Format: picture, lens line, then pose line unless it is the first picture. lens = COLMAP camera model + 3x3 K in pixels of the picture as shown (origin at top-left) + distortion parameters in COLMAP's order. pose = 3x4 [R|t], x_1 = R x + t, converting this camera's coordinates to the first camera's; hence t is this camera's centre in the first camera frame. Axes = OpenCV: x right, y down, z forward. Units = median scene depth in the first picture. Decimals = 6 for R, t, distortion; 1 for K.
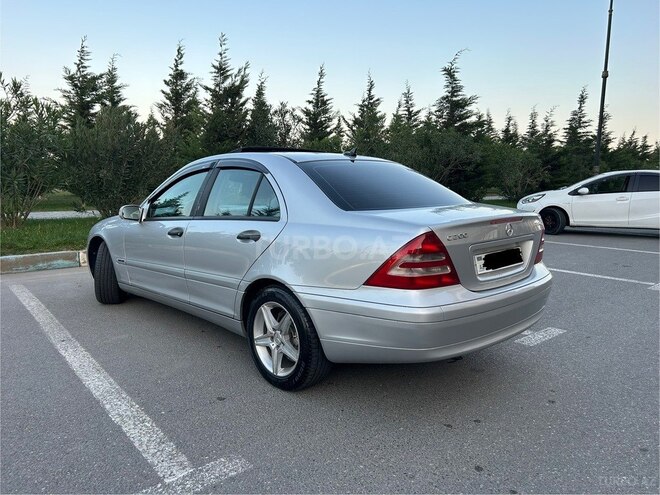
lens RADIAL K [[497.2, 0, 327.3], [0, 497.2, 246.0], [0, 0, 1]] dist [0.043280, -0.051700]
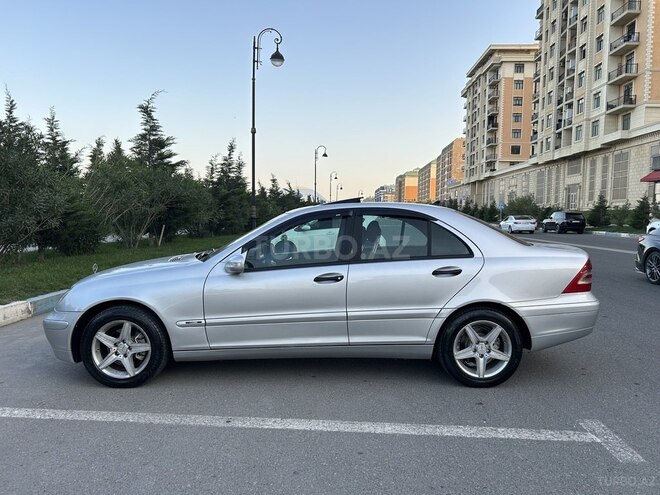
lens RADIAL K [[496.5, 0, 332.1], [0, 496.5, 246.5], [0, 0, 1]] dist [0.047616, -0.052326]
pose [[0.688506, -0.046974, 0.723707, -1.060944], [0.095597, 0.995071, -0.026360, -0.065668], [-0.718902, 0.087334, 0.689603, 0.297705]]
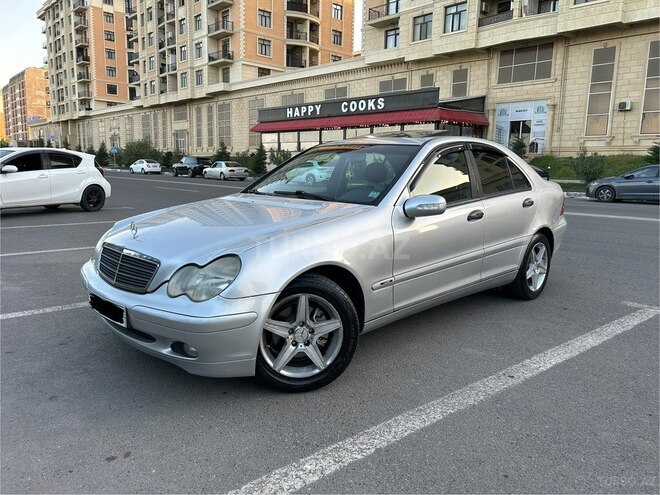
lens RADIAL K [[496.6, 0, 333.5], [0, 496.6, 245.3], [0, 0, 1]] dist [0.042769, -0.042582]
pose [[-0.019334, -0.165201, 0.986070, -1.308428], [0.118181, 0.978963, 0.166328, -0.169640], [-0.992804, 0.119750, 0.000597, 1.322297]]
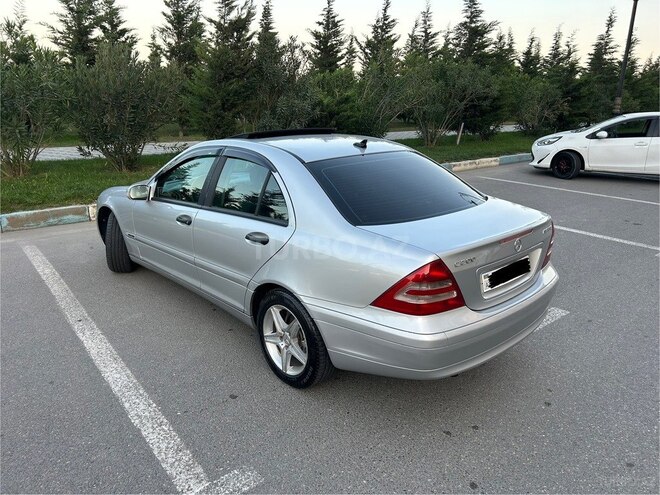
lens RADIAL K [[496.5, 0, 332.1], [0, 496.5, 246.5], [0, 0, 1]] dist [0.047616, -0.052326]
pose [[0.999905, 0.010656, -0.008687, 0.001411], [-0.009136, 0.987170, 0.159410, -0.140077], [0.010275, -0.159315, 0.987174, 0.009174]]
